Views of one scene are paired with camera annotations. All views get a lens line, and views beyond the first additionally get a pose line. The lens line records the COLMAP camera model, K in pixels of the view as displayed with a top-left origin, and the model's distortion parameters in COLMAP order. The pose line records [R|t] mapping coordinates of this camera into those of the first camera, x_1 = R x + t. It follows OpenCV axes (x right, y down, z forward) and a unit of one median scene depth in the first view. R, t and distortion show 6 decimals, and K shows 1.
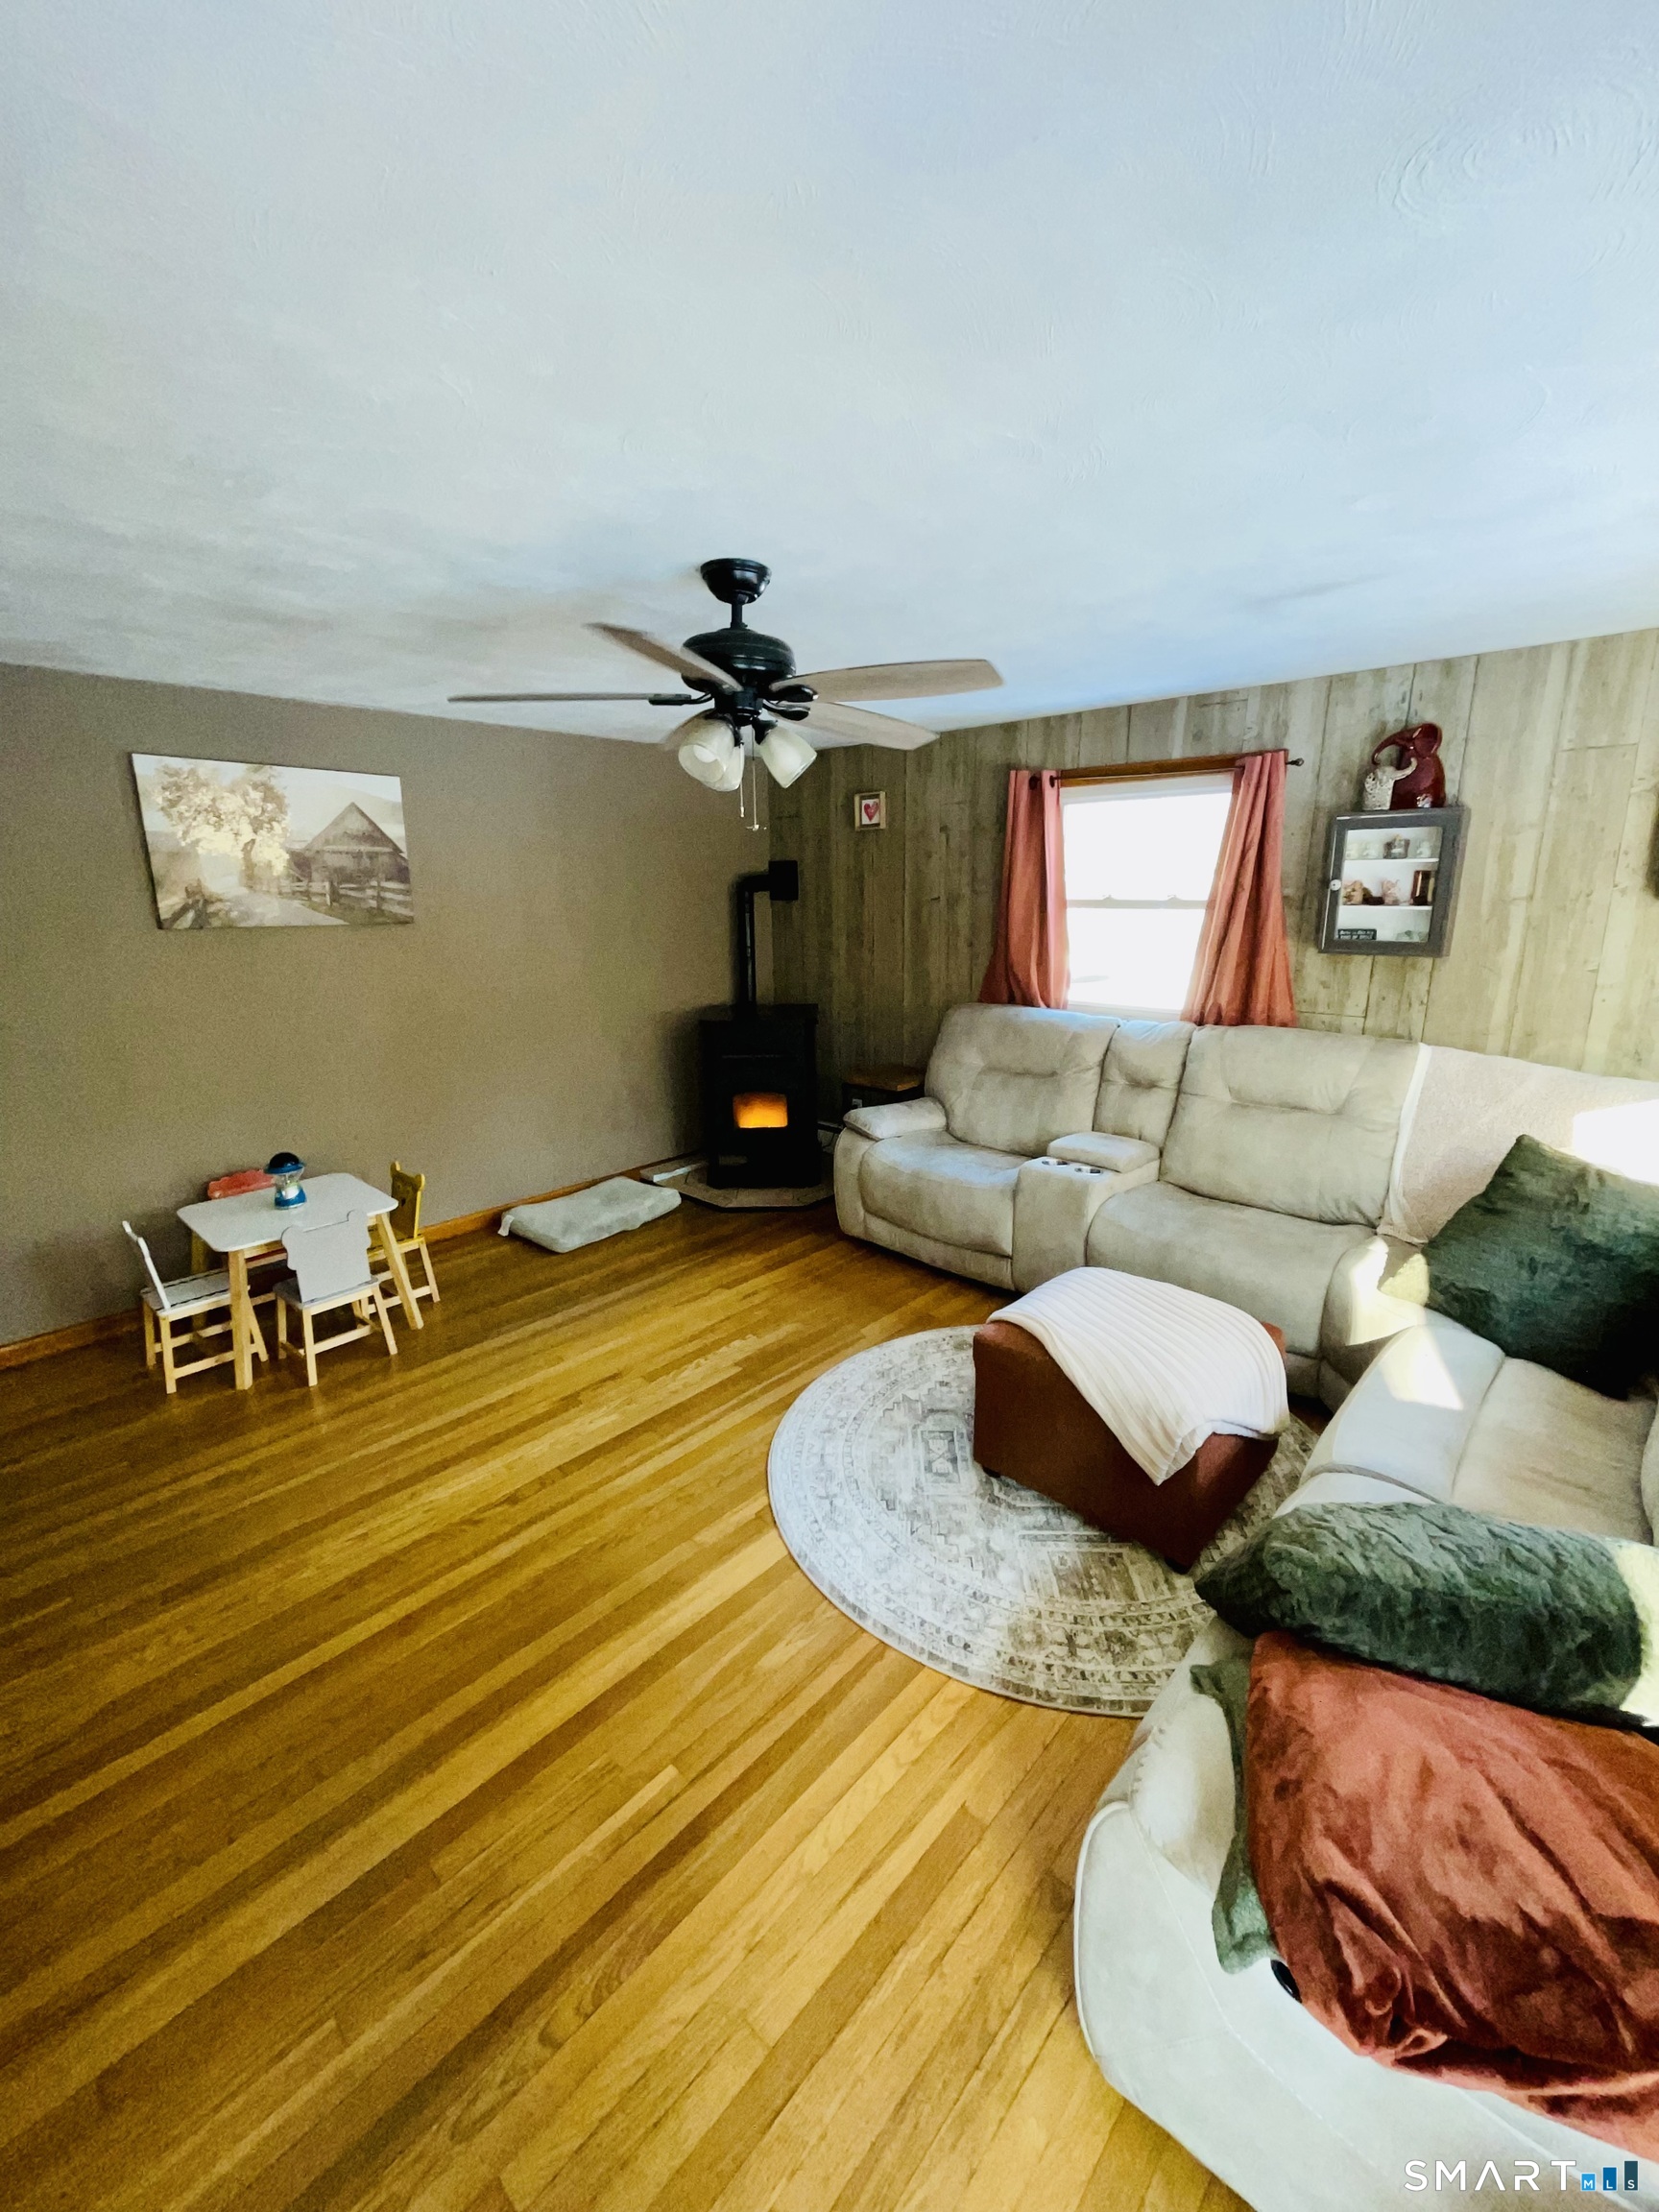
lens RADIAL K [[892.4, 0, 829.6], [0, 892.4, 1106.7], [0, 0, 1]] dist [-0.000695, -0.001005]
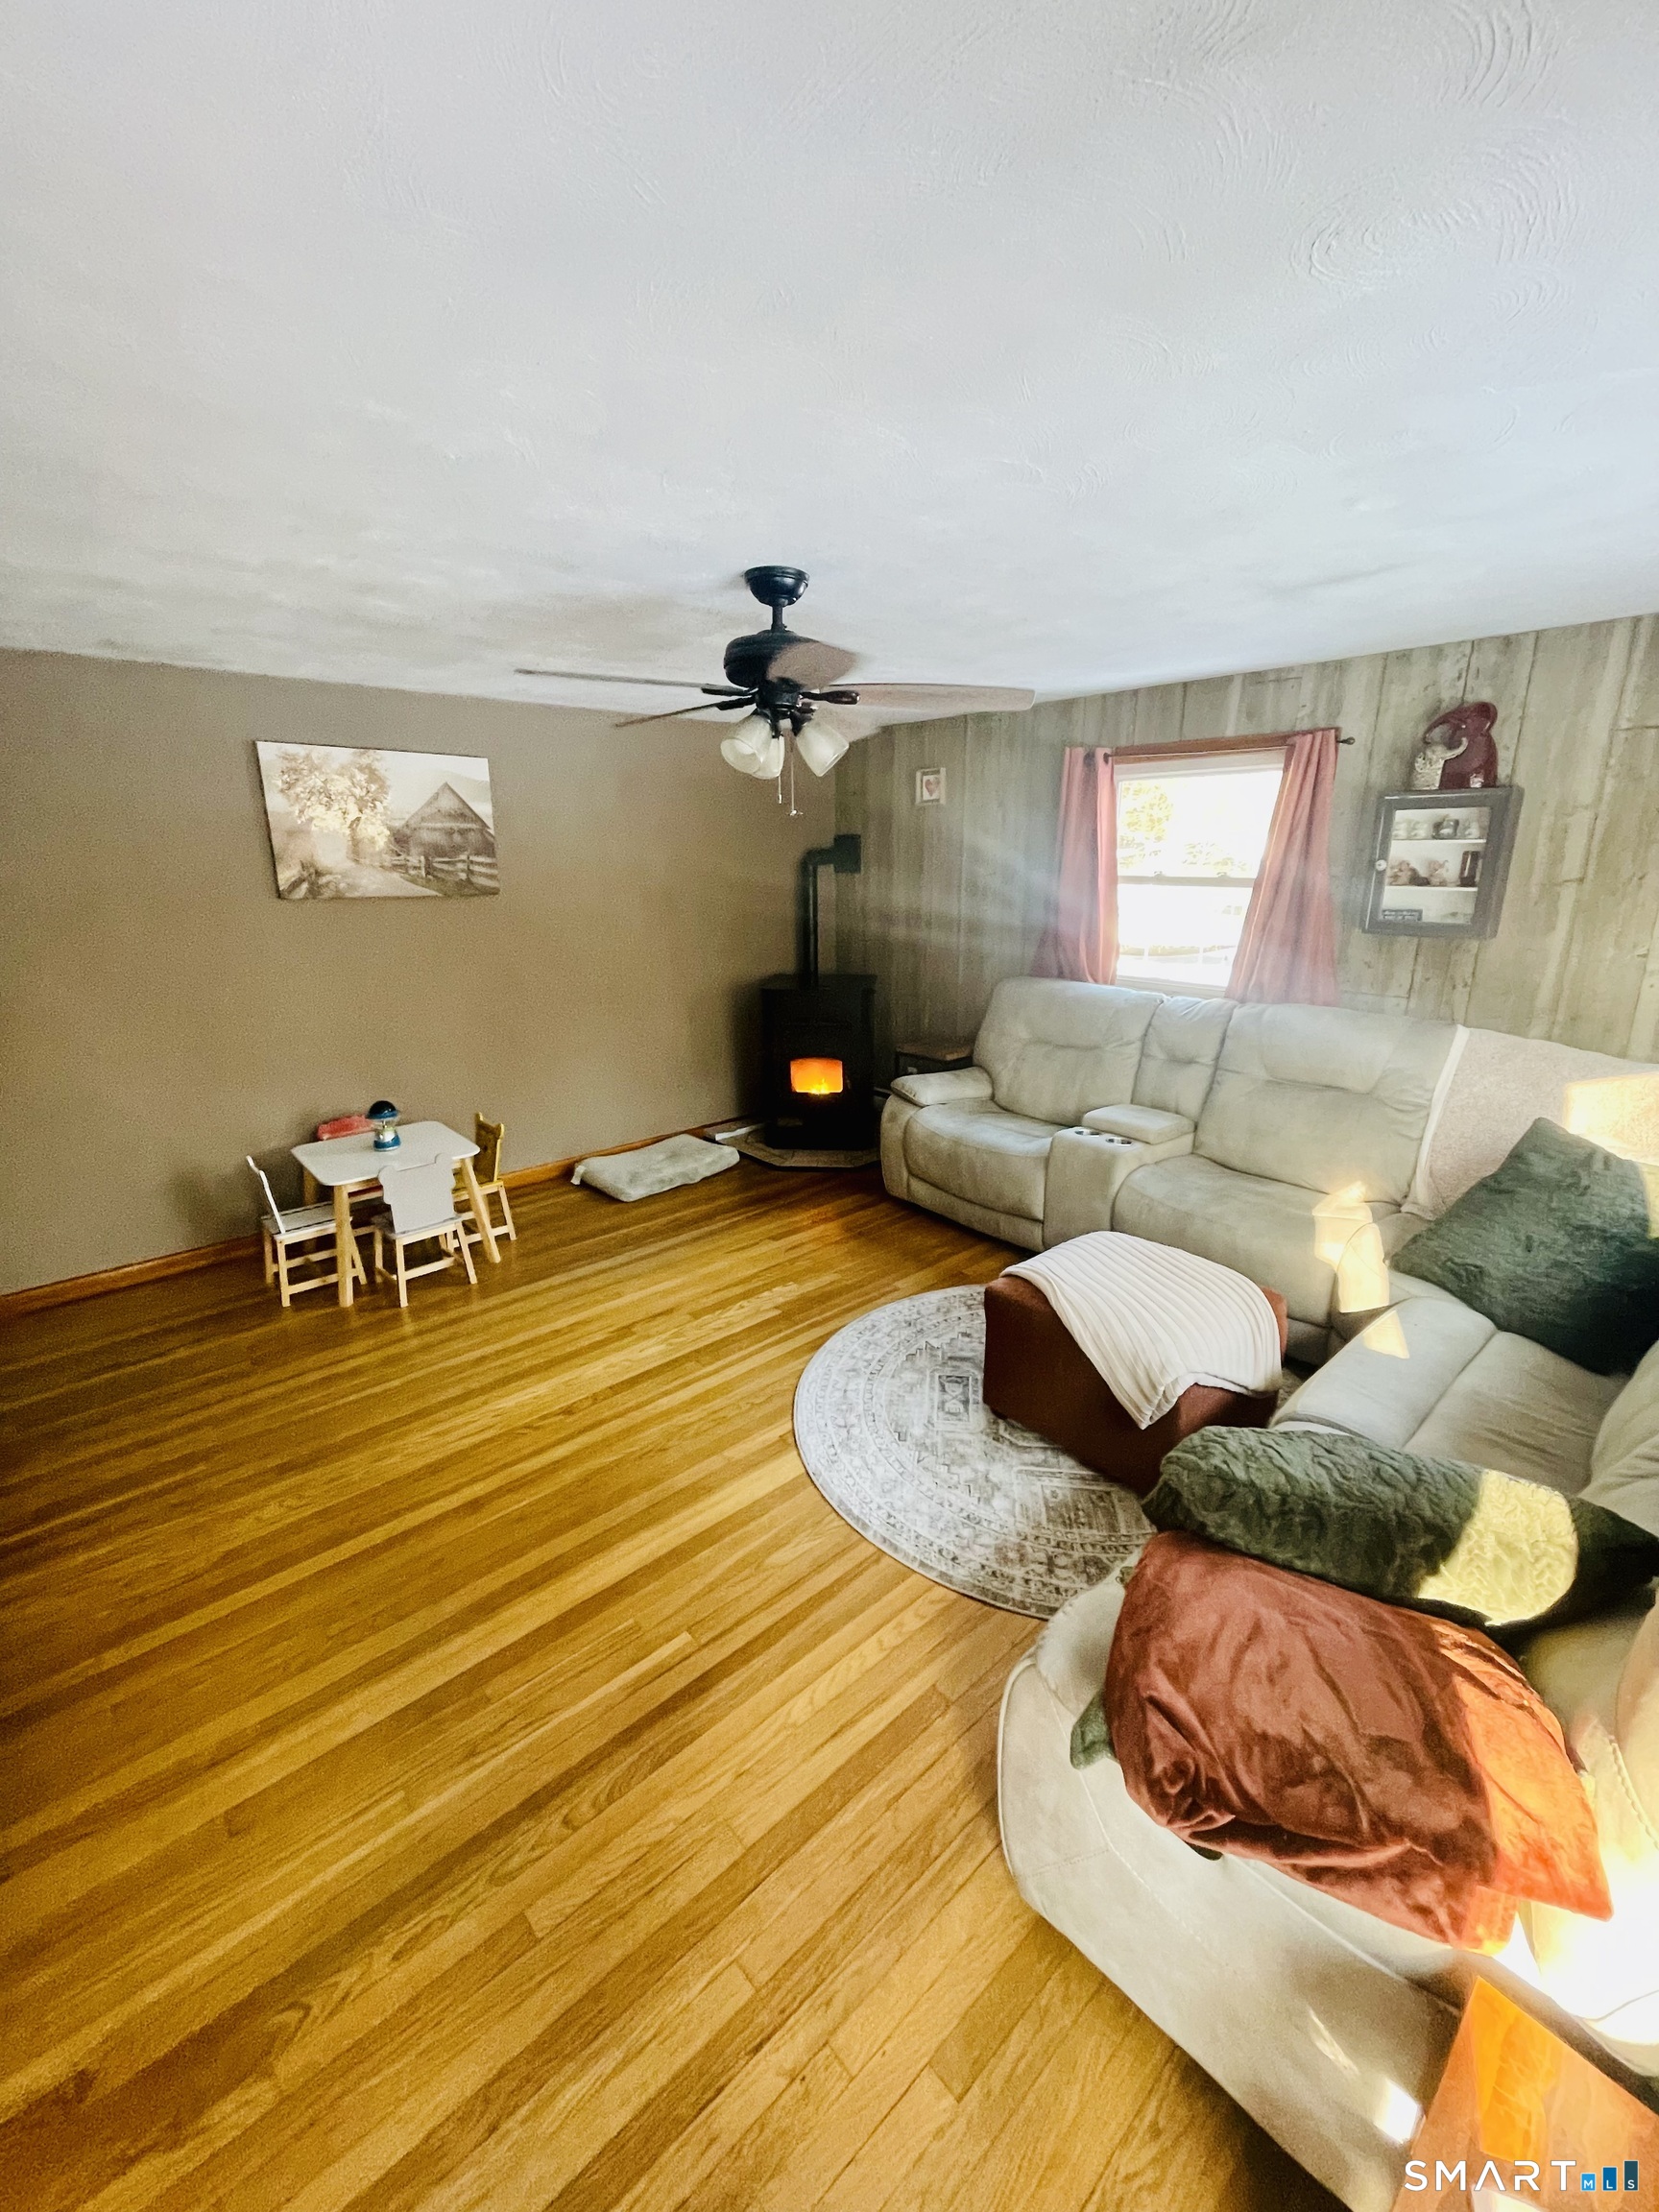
lens RADIAL K [[892.4, 0, 829.3], [0, 892.4, 1106.8], [0, 0, 1]] dist [-0.000695, -0.001005]
pose [[0.995364, 0.030543, -0.091204, 0.056706], [-0.027325, 0.998966, 0.036334, 0.003661], [0.092219, -0.033674, 0.995169, -0.071967]]
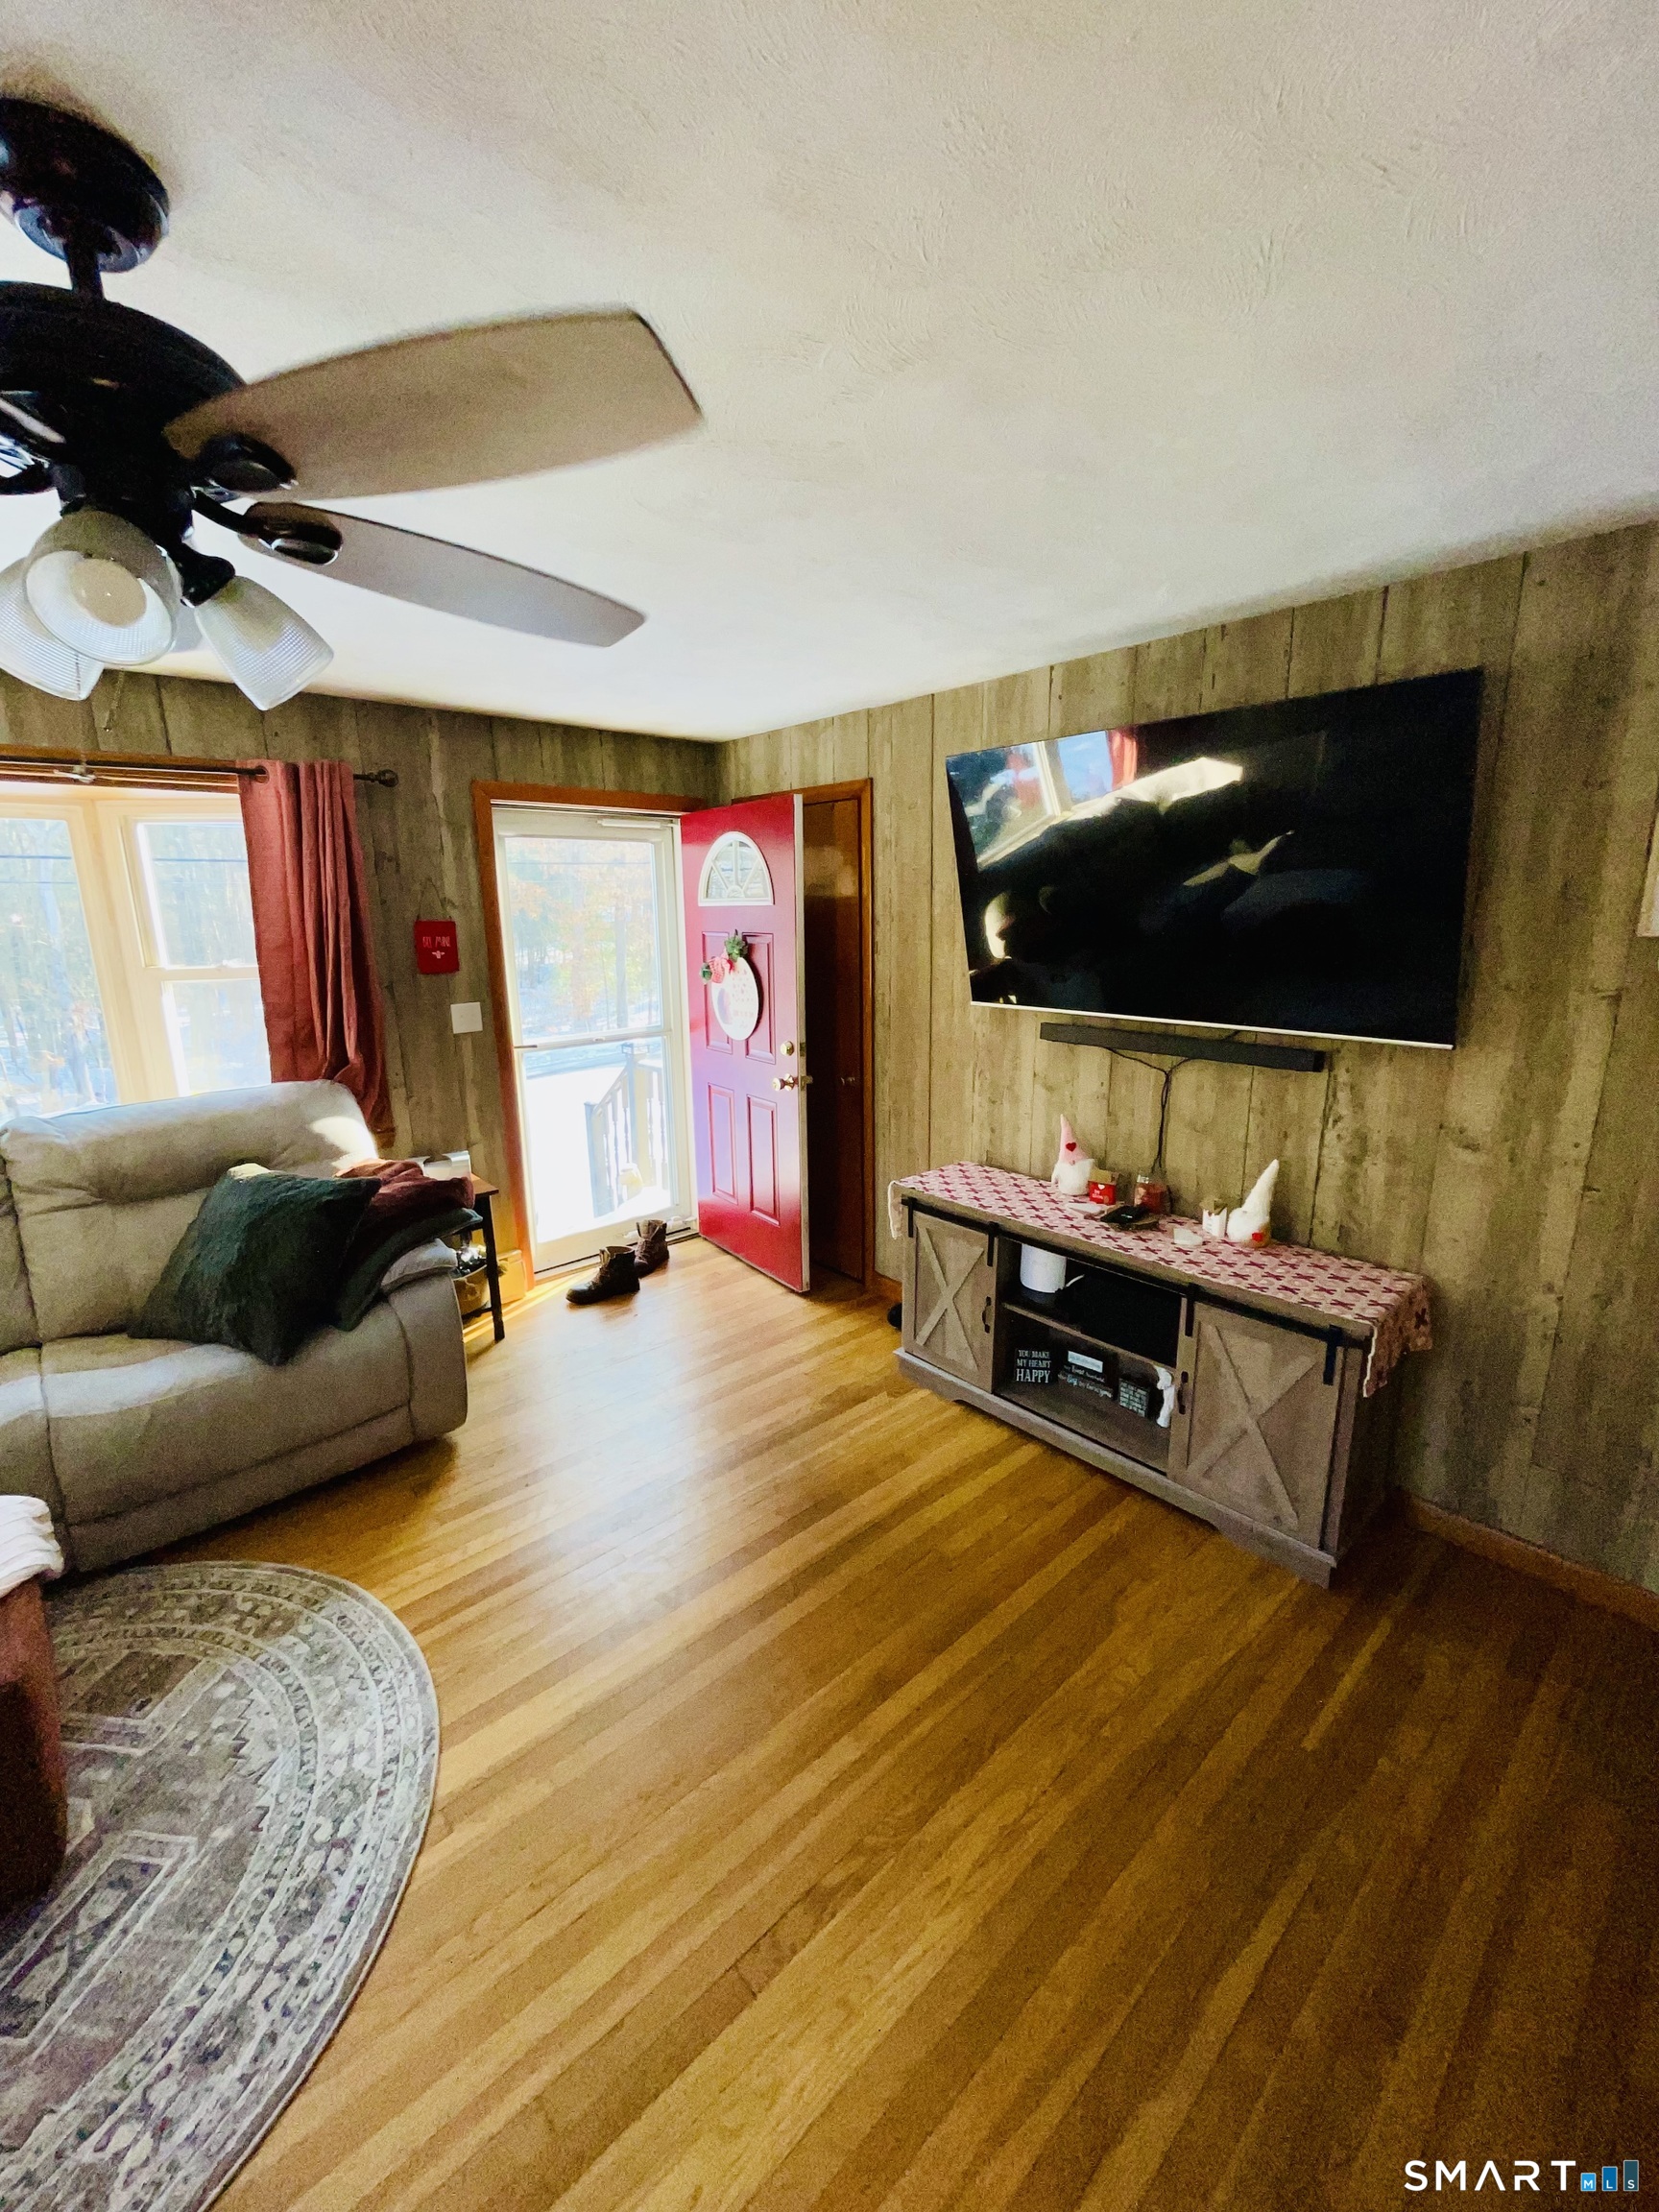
lens RADIAL K [[892.4, 0, 837.3], [0, 892.4, 1097.1], [0, 0, 1]] dist [-0.000695, -0.001005]
pose [[-0.996359, 0.003639, 0.085174, -0.365819], [0.041518, 0.893314, 0.447512, -0.279175], [-0.074458, 0.449419, -0.890213, 1.123889]]
